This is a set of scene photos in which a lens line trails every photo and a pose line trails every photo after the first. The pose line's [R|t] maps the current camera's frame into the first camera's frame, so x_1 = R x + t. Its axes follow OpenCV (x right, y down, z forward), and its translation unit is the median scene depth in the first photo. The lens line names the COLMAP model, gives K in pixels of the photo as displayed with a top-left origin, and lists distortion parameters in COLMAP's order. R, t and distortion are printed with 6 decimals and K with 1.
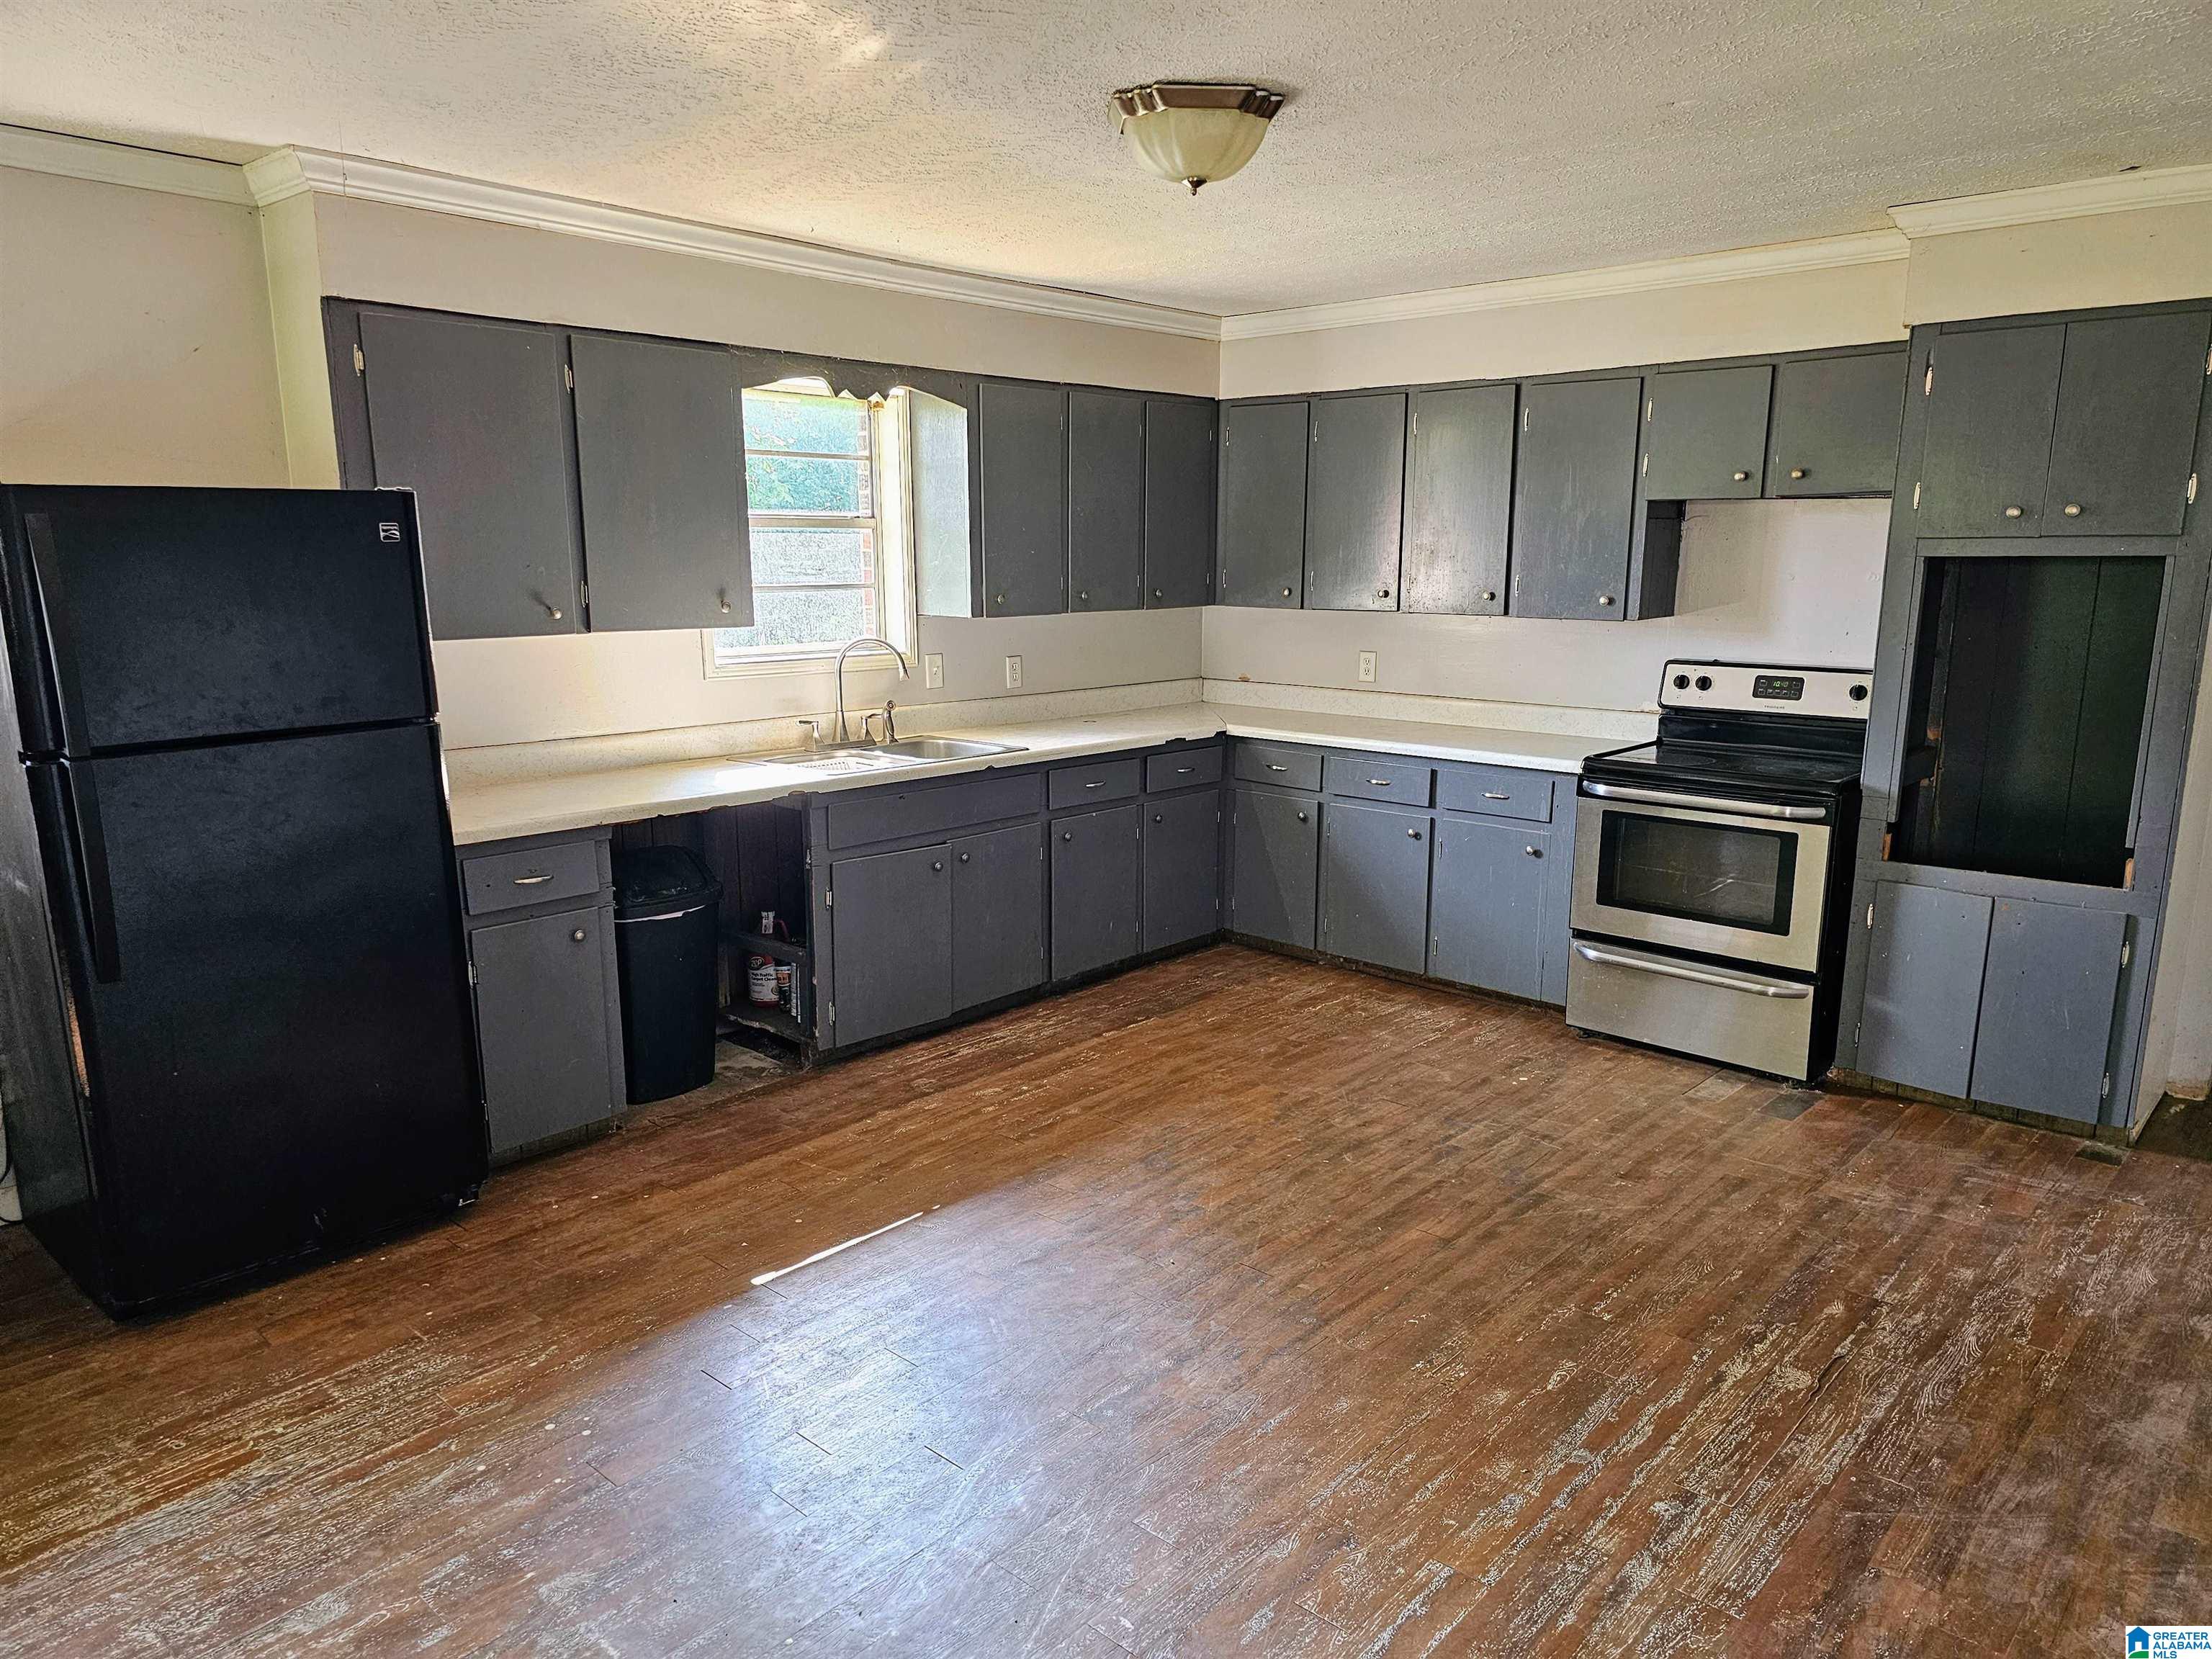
lens RADIAL K [[1478.4, 0, 1107.2], [0, 1478.4, 839.1], [0, 0, 1]] dist [-0.004169, -0.001991]
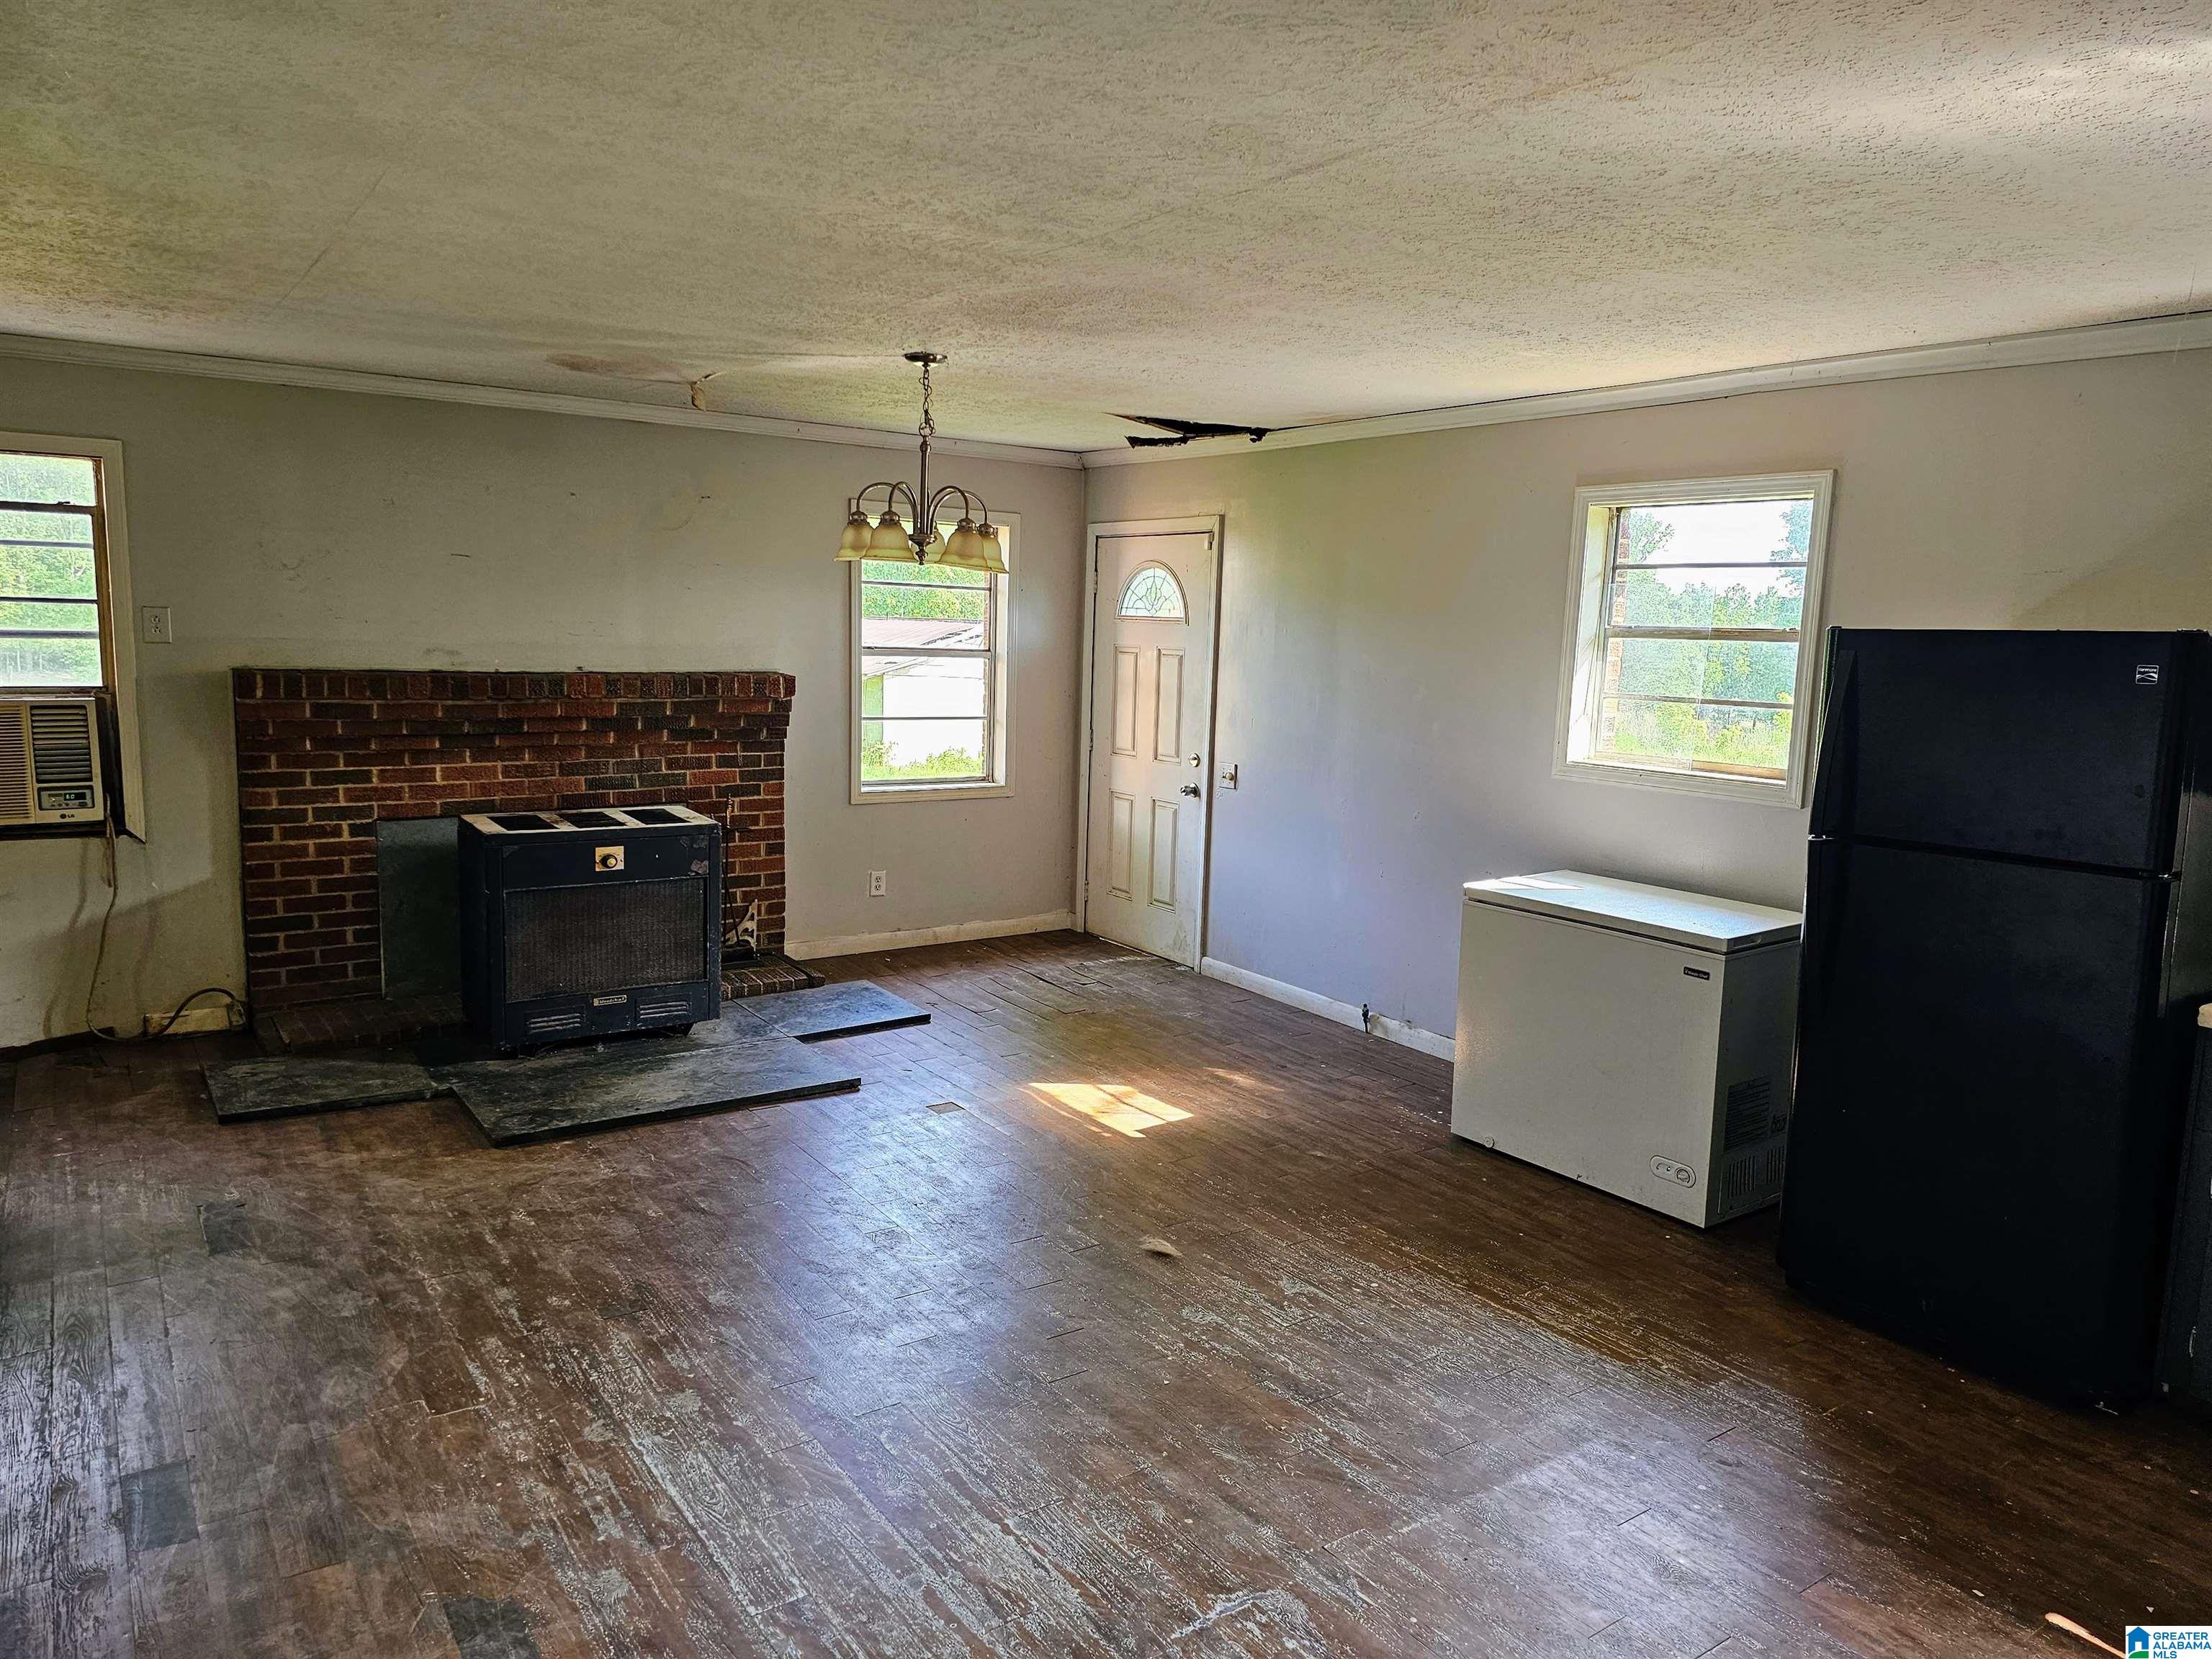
lens RADIAL K [[1478.4, 0, 1108.6], [0, 1478.4, 823.9], [0, 0, 1]] dist [-0.004169, -0.001991]
pose [[-0.224085, 0.133946, -0.965321, 0.701792], [-0.217783, 0.958579, 0.183566, -0.176882], [0.949924, 0.251365, -0.185632, 0.639183]]
